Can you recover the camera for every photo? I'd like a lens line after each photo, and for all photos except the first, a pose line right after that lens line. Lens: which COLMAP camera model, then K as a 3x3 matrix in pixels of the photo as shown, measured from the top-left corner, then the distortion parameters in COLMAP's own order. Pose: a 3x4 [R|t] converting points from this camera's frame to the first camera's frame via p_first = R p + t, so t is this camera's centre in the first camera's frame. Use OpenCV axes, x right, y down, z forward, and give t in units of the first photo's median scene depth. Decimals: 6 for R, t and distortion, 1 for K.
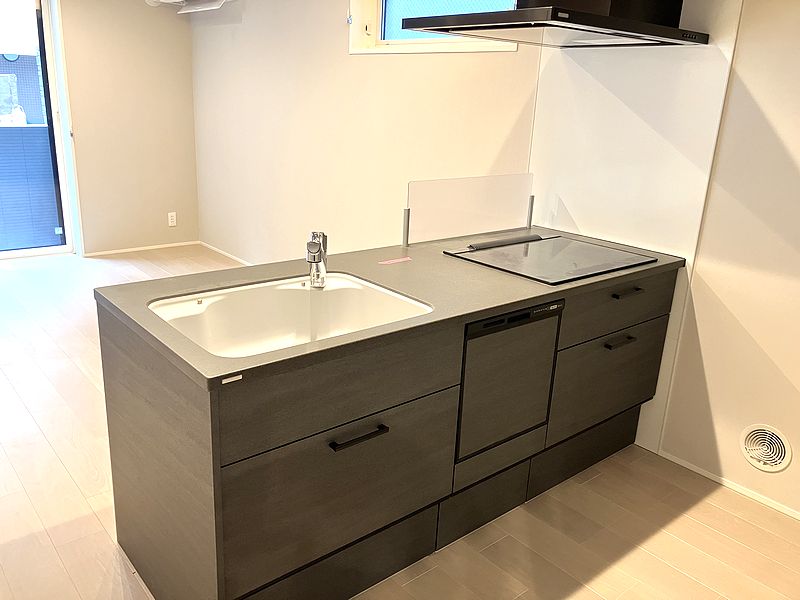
lens RADIAL K [[666.8, 0, 394.0], [0, 666.8, 296.5], [0, 0, 1]] dist [0.002810, 0.086921]
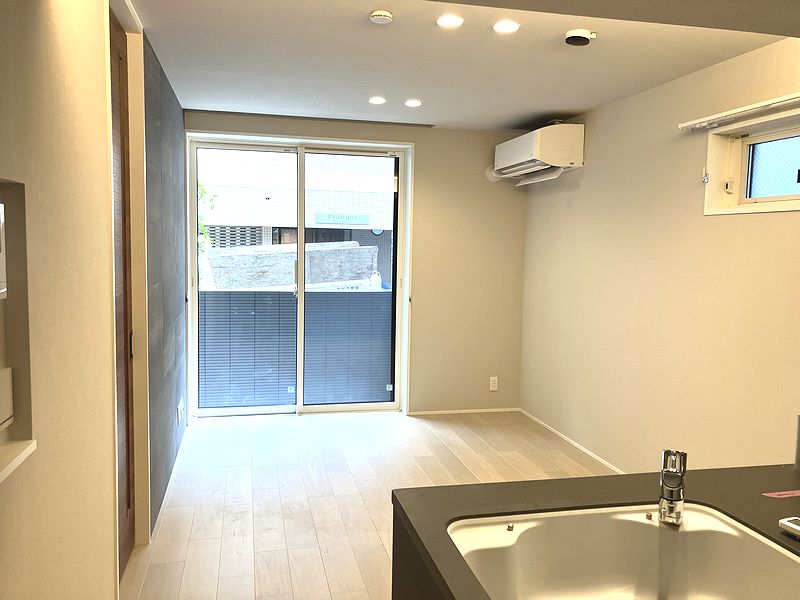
lens RADIAL K [[666.8, 0, 394.0], [0, 666.8, 296.5], [0, 0, 1]] dist [0.002810, 0.086921]
pose [[0.888953, 0.015785, -0.457727, -0.026529], [-0.120100, 0.972467, -0.199711, -0.037848], [0.441972, 0.232507, 0.866372, 0.091499]]
